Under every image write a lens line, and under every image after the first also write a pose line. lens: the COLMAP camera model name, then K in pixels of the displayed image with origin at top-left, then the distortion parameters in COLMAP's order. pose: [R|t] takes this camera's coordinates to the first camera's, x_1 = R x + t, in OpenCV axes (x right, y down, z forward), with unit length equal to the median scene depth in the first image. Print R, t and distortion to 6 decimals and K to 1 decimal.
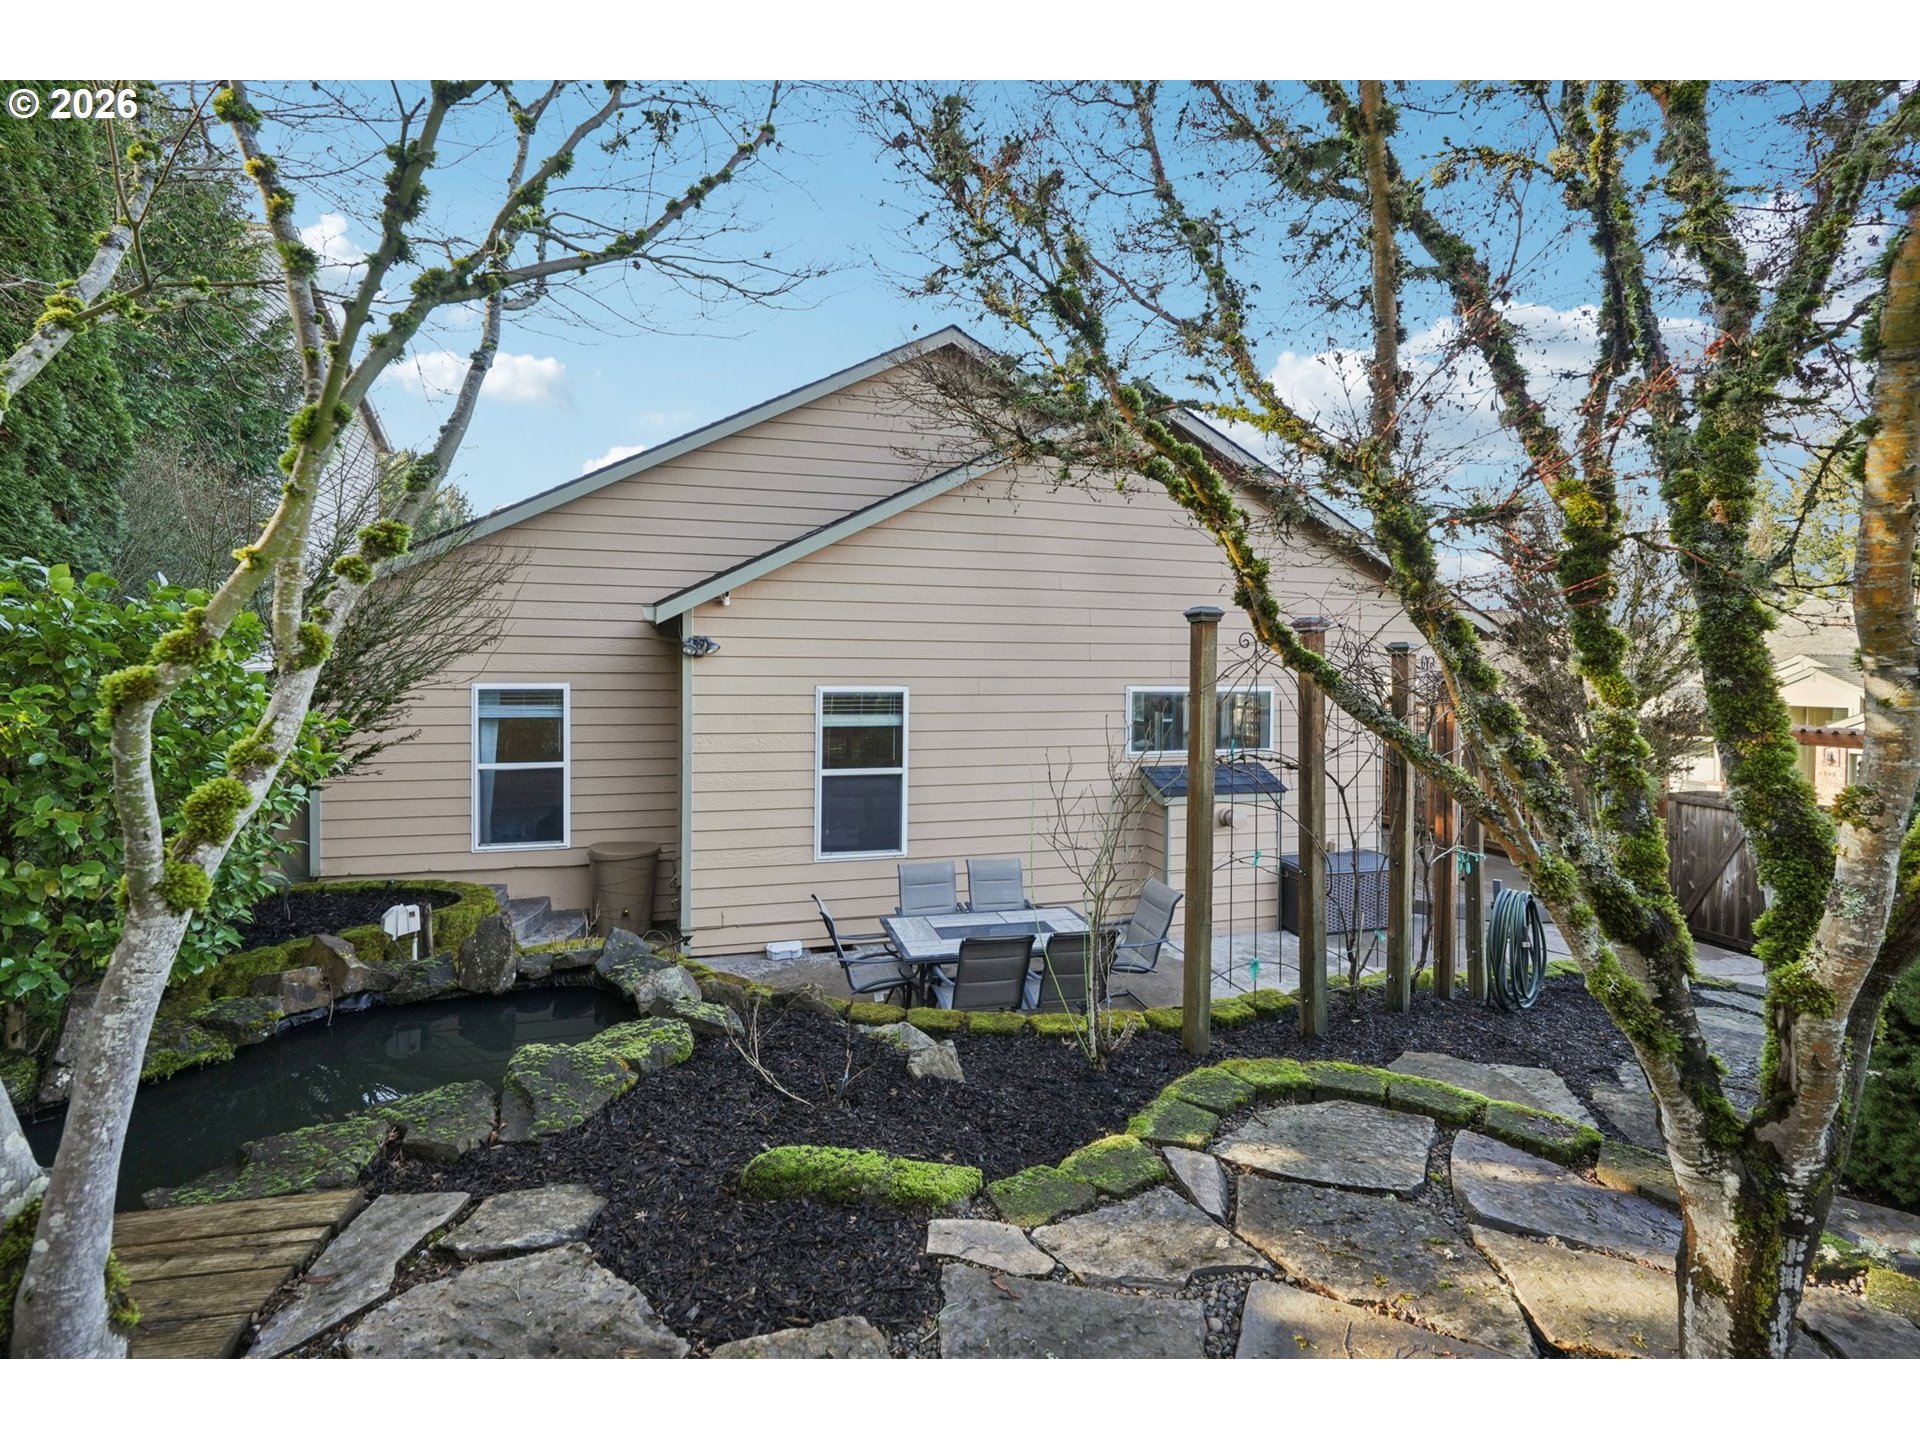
lens RADIAL K [[856.5, 0, 962.5], [0, 856.5, 705.9], [0, 0, 1]] dist [-0.002240, 0.000575]
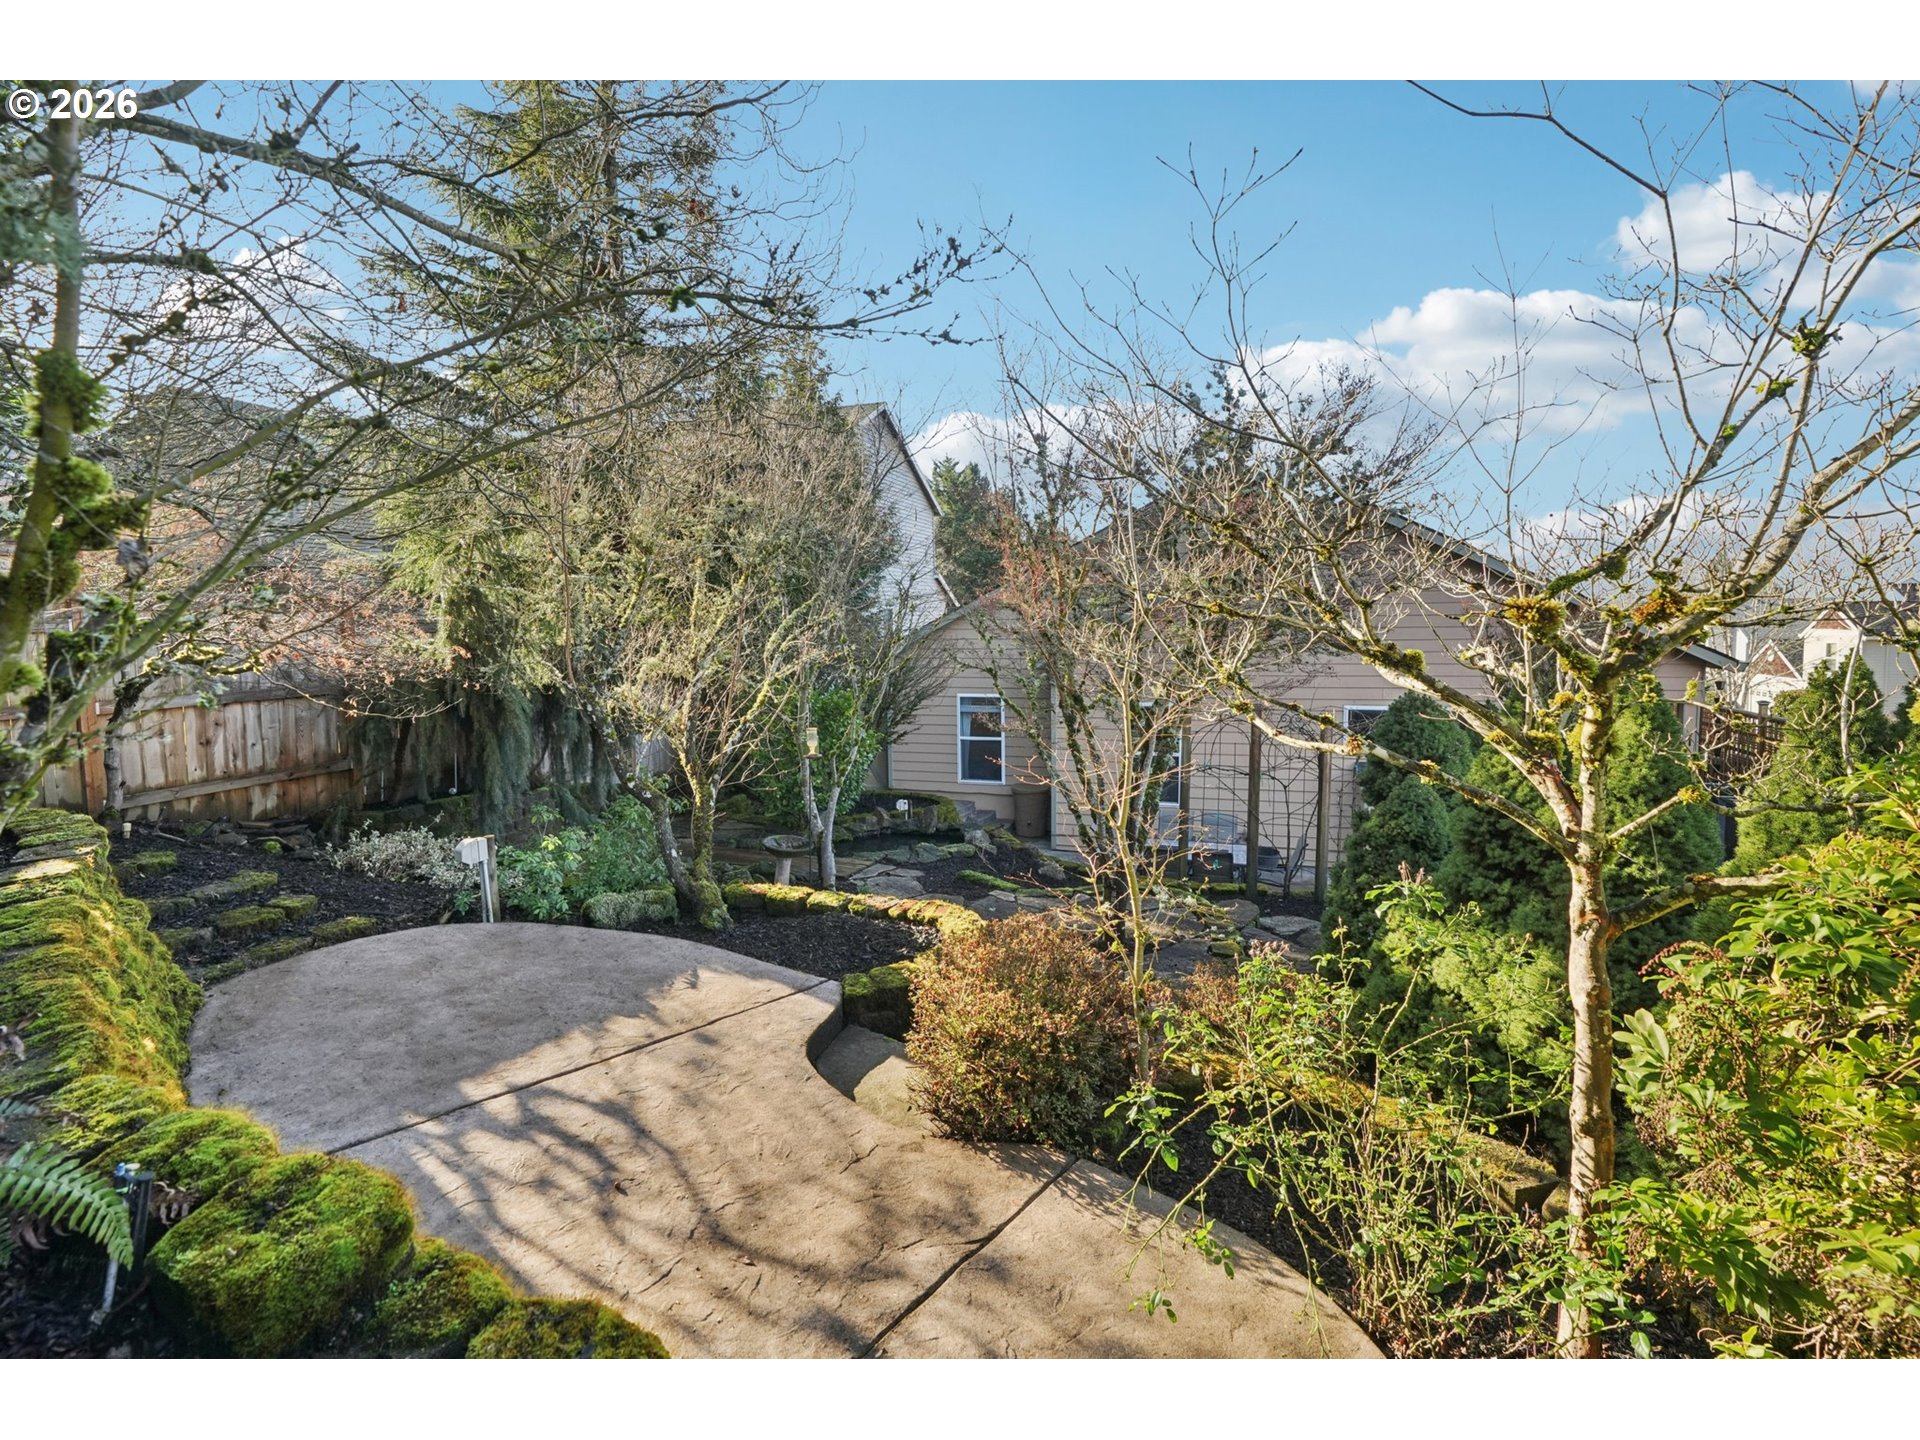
lens RADIAL K [[856.5, 0, 962.5], [0, 856.5, 705.9], [0, 0, 1]] dist [-0.002240, 0.000575]
pose [[0.824972, 0.024809, -0.564629, 0.506010], [0.006013, 0.998594, 0.052662, -0.100543], [0.565142, -0.046839, 0.823663, -0.547189]]
